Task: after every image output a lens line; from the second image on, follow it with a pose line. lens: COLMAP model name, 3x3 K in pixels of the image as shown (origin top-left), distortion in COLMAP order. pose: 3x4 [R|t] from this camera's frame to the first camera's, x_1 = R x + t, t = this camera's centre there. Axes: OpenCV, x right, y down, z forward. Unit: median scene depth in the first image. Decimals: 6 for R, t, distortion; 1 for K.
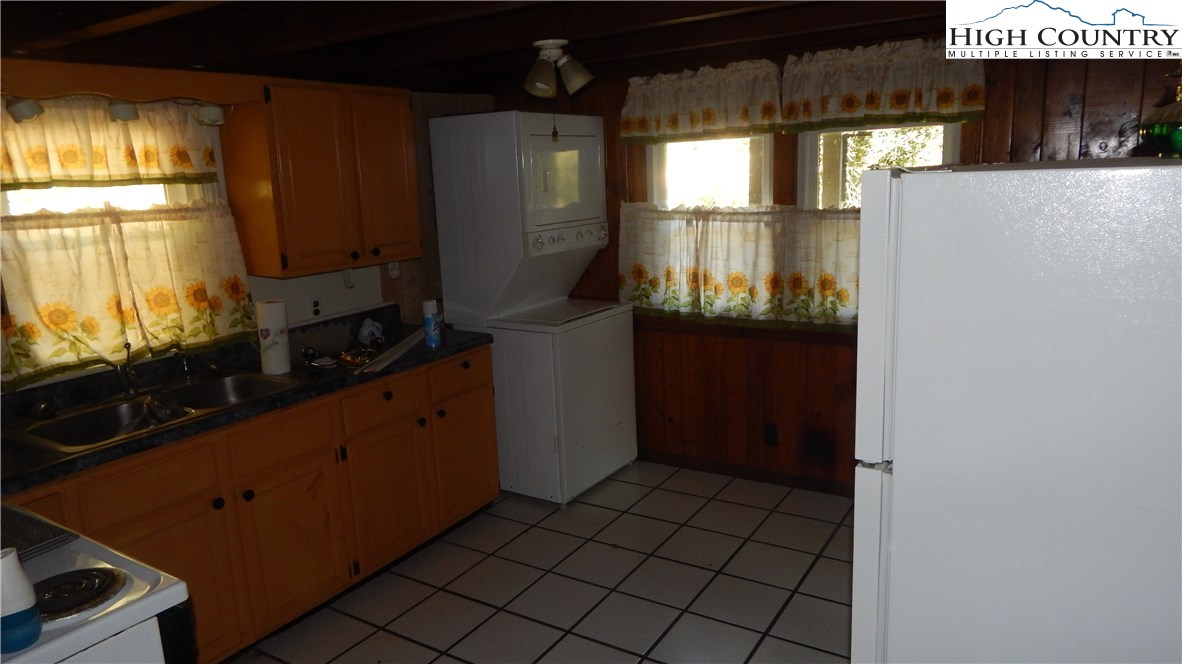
lens RADIAL K [[781.2, 0, 589.2], [0, 781.2, 330.7], [0, 0, 1]] dist [0.011573, -0.011813]
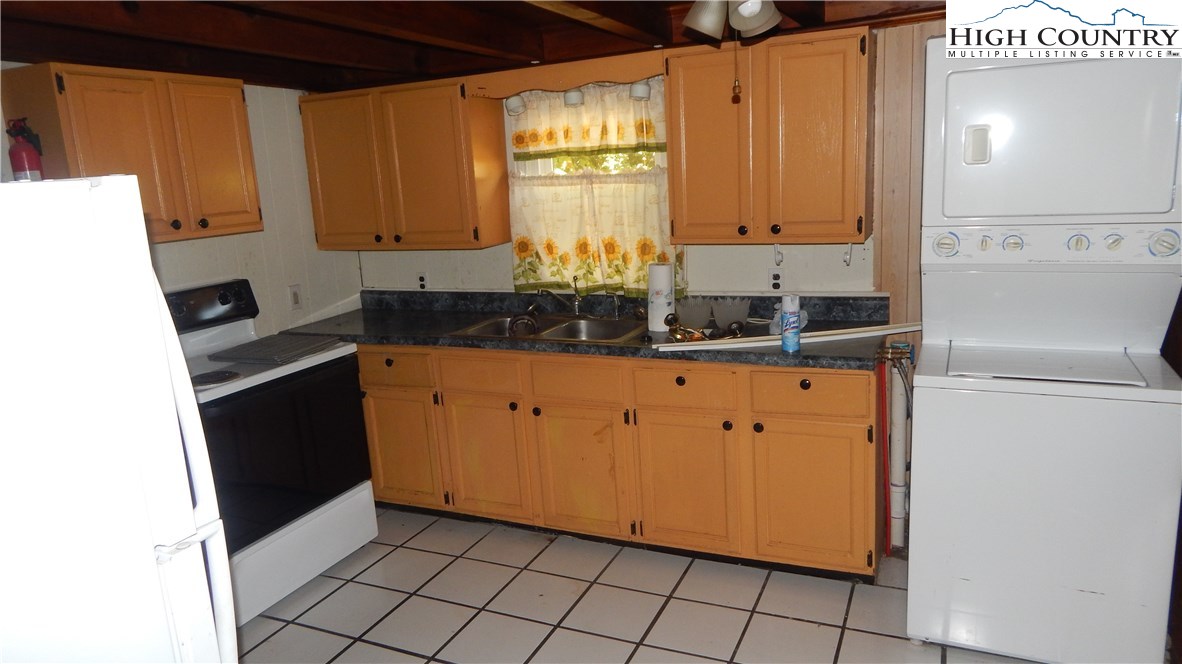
lens RADIAL K [[781.2, 0, 591.4], [0, 781.2, 332.4], [0, 0, 1]] dist [0.011573, -0.011813]
pose [[0.142885, 0.241025, -0.959943, 0.523941], [-0.147321, 0.964270, 0.220183, -0.140392], [0.978714, 0.109959, 0.173288, 0.607528]]
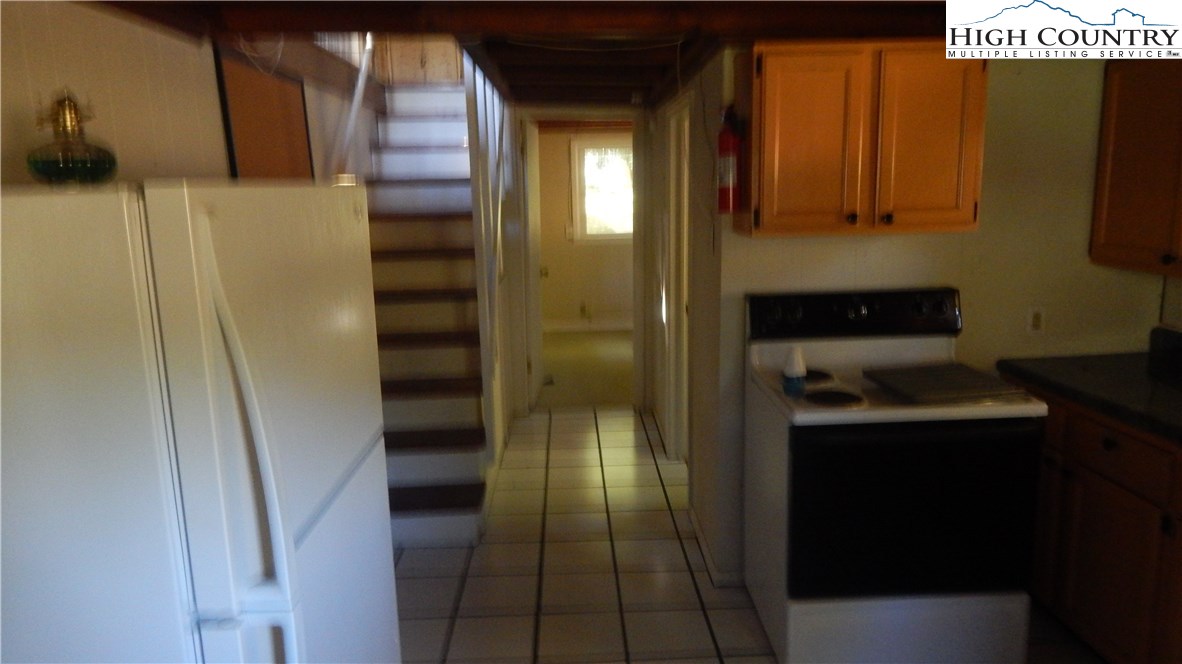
lens RADIAL K [[781.2, 0, 590.9], [0, 781.2, 330.2], [0, 0, 1]] dist [0.011573, -0.011813]
pose [[-0.800450, 0.172949, -0.573907, 0.279768], [-0.061319, 0.928818, 0.365427, -0.155967], [0.596255, 0.327697, -0.732867, 0.724646]]
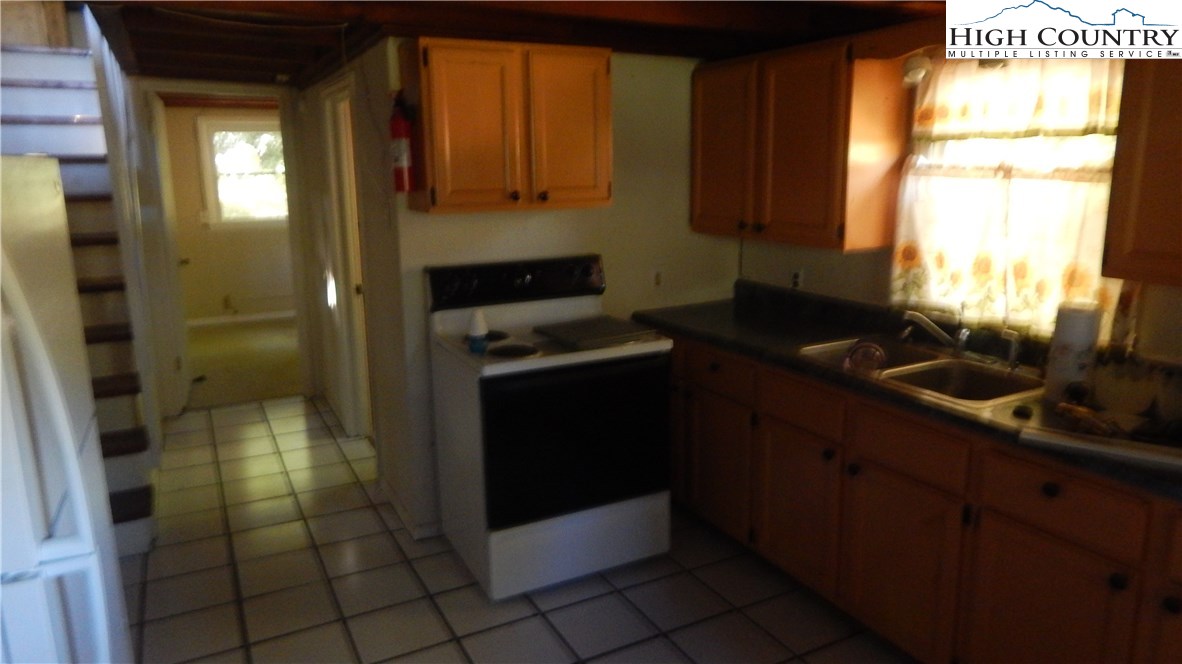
lens RADIAL K [[781.2, 0, 589.1], [0, 781.2, 330.4], [0, 0, 1]] dist [0.011573, -0.011813]
pose [[-0.466709, 0.238279, -0.851707, 0.355839], [-0.143433, 0.929881, 0.338746, -0.162947], [0.872702, 0.280259, -0.399807, 0.744999]]
